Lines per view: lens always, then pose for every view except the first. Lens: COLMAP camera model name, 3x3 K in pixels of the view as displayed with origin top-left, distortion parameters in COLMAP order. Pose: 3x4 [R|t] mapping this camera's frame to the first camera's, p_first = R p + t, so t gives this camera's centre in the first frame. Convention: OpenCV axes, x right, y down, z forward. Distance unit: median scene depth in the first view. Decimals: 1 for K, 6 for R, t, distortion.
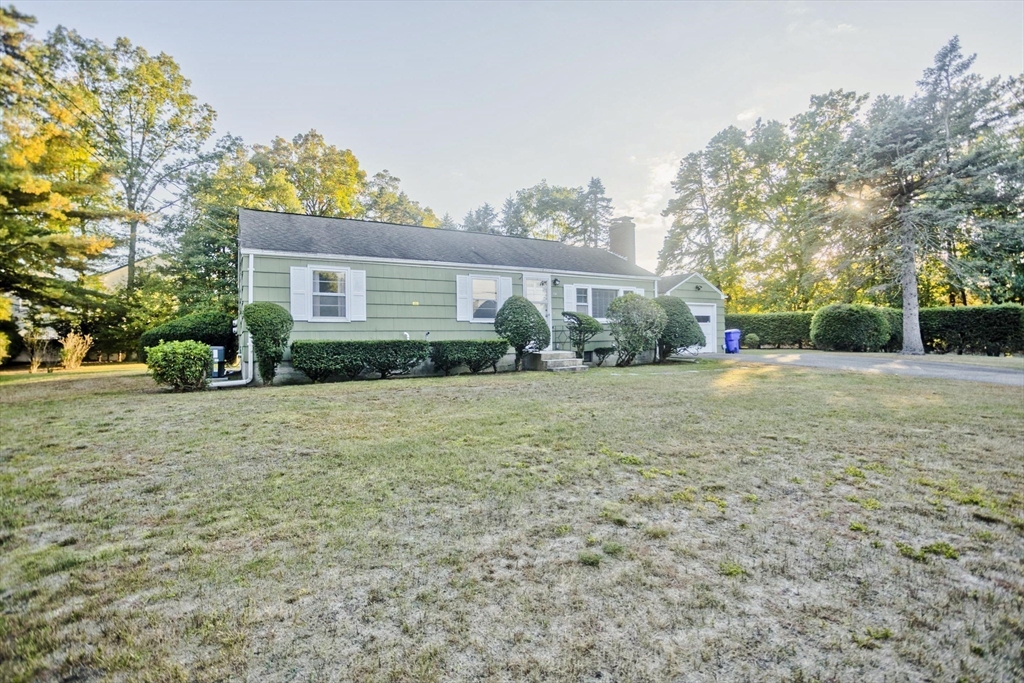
lens RADIAL K [[489.9, 0, 512.0], [0, 489.9, 341.5], [0, 0, 1]] dist [-0.045360, 0.025011]
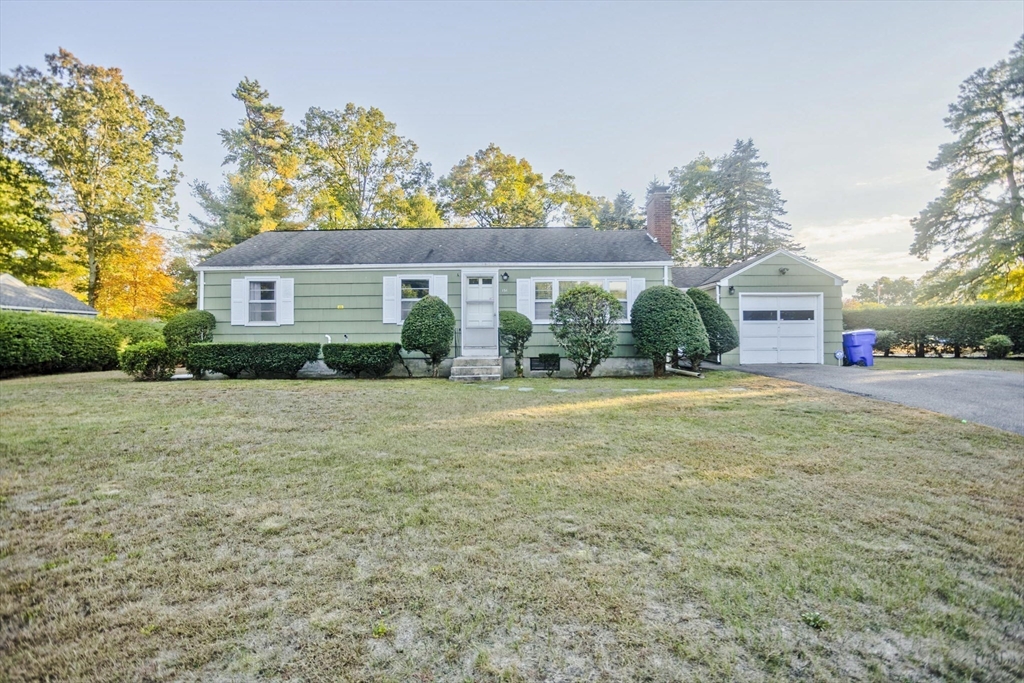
lens RADIAL K [[489.9, 0, 512.0], [0, 489.9, 341.5], [0, 0, 1]] dist [-0.045360, 0.025011]
pose [[0.854876, 0.011108, -0.518714, 0.600193], [-0.008713, 0.999937, 0.007055, -0.014177], [0.518760, -0.001512, 0.854919, 0.284092]]
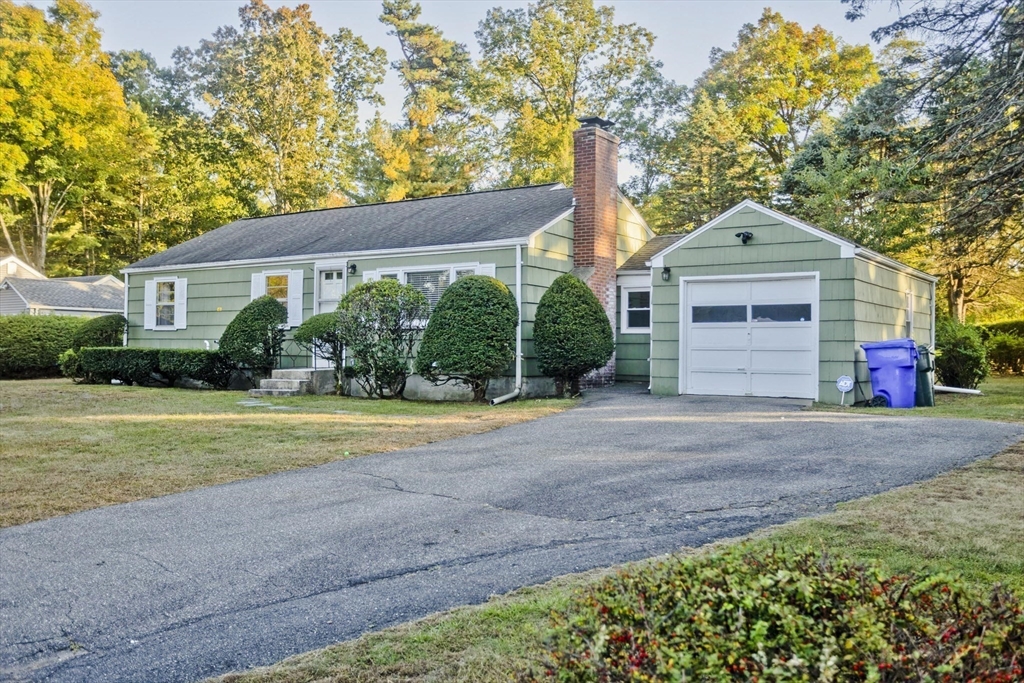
lens RADIAL K [[877.2, 0, 512.0], [0, 877.2, 341.5], [0, 0, 1]] dist [0.001513, 0.003036]
pose [[0.426200, 0.008698, -0.904587, 1.416705], [-0.021342, 0.999772, -0.000442, -0.025920], [0.904377, 0.019494, 0.426288, 0.735752]]
